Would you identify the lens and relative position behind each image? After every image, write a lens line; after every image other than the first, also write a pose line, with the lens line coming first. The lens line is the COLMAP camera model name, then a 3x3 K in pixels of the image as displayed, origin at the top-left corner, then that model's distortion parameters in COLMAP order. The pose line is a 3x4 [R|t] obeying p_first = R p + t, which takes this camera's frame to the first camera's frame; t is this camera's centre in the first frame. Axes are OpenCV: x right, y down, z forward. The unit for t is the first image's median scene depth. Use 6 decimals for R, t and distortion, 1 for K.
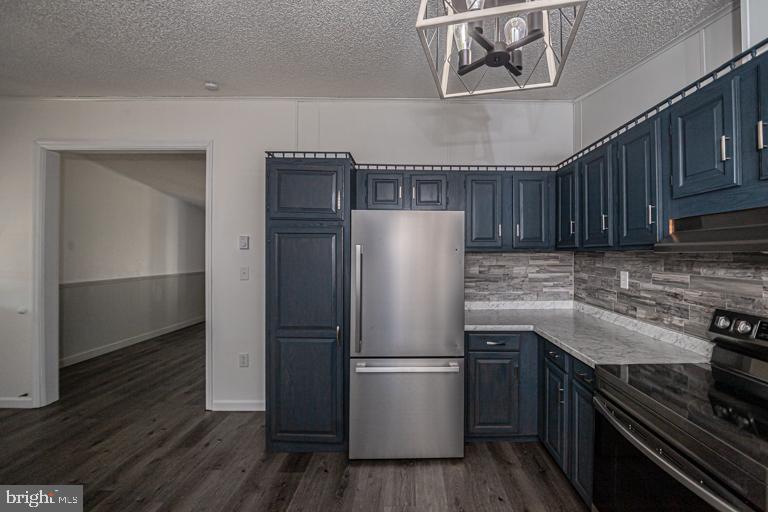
lens RADIAL K [[339.4, 0, 384.0], [0, 339.4, 256.0], [0, 0, 1]] dist [0.001279, -0.000041]
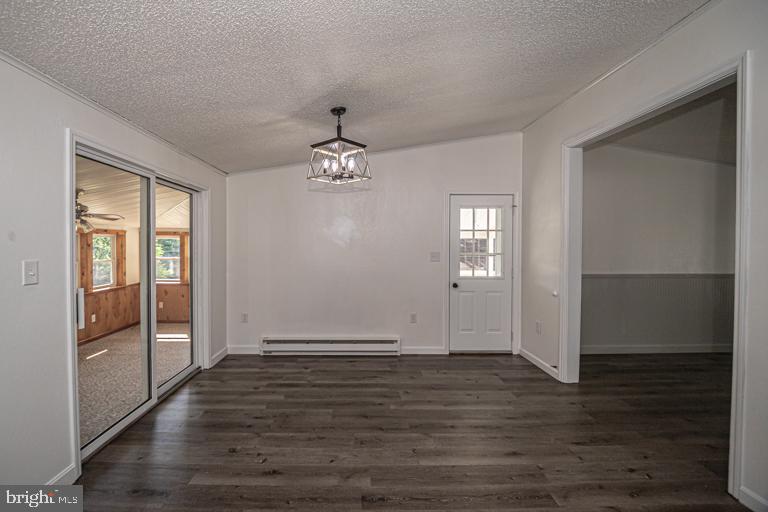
lens RADIAL K [[339.4, 0, 384.0], [0, 339.4, 256.0], [0, 0, 1]] dist [0.001279, -0.000041]
pose [[0.109983, 0.031355, -0.993439, 0.025185], [-0.008116, 0.999497, 0.030648, -0.002109], [0.993900, 0.004692, 0.110182, 0.313243]]
